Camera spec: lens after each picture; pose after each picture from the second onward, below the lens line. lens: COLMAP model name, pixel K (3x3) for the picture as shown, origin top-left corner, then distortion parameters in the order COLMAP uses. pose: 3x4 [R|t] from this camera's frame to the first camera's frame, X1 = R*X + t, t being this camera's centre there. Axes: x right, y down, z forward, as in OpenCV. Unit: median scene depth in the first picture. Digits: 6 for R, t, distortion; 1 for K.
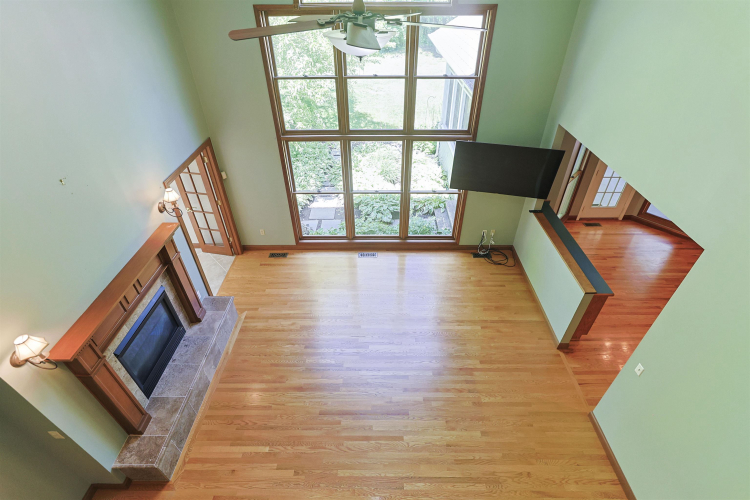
lens RADIAL K [[361.3, 0, 372.4], [0, 361.3, 249.1], [0, 0, 1]] dist [-0.014846, 0.002355]
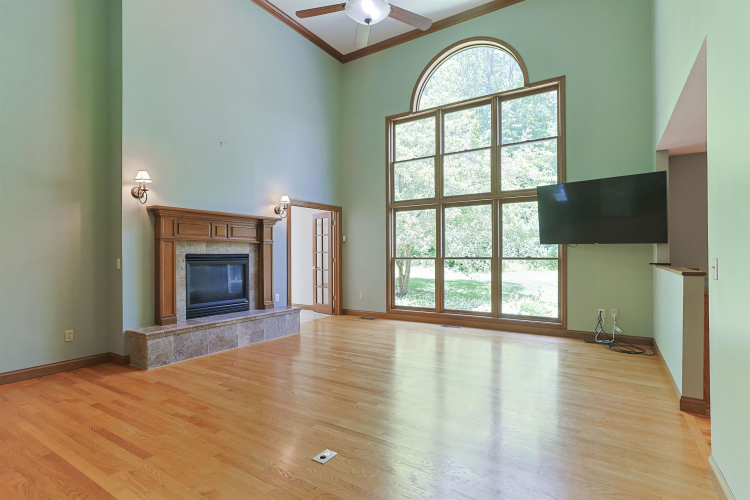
lens RADIAL K [[361.3, 0, 372.7], [0, 361.3, 248.1], [0, 0, 1]] dist [-0.014846, 0.002355]
pose [[0.845468, 0.001697, -0.534024, 0.358333], [-0.329120, 0.789165, -0.518555, 0.463103], [0.420553, 0.614179, 0.667772, 0.244220]]
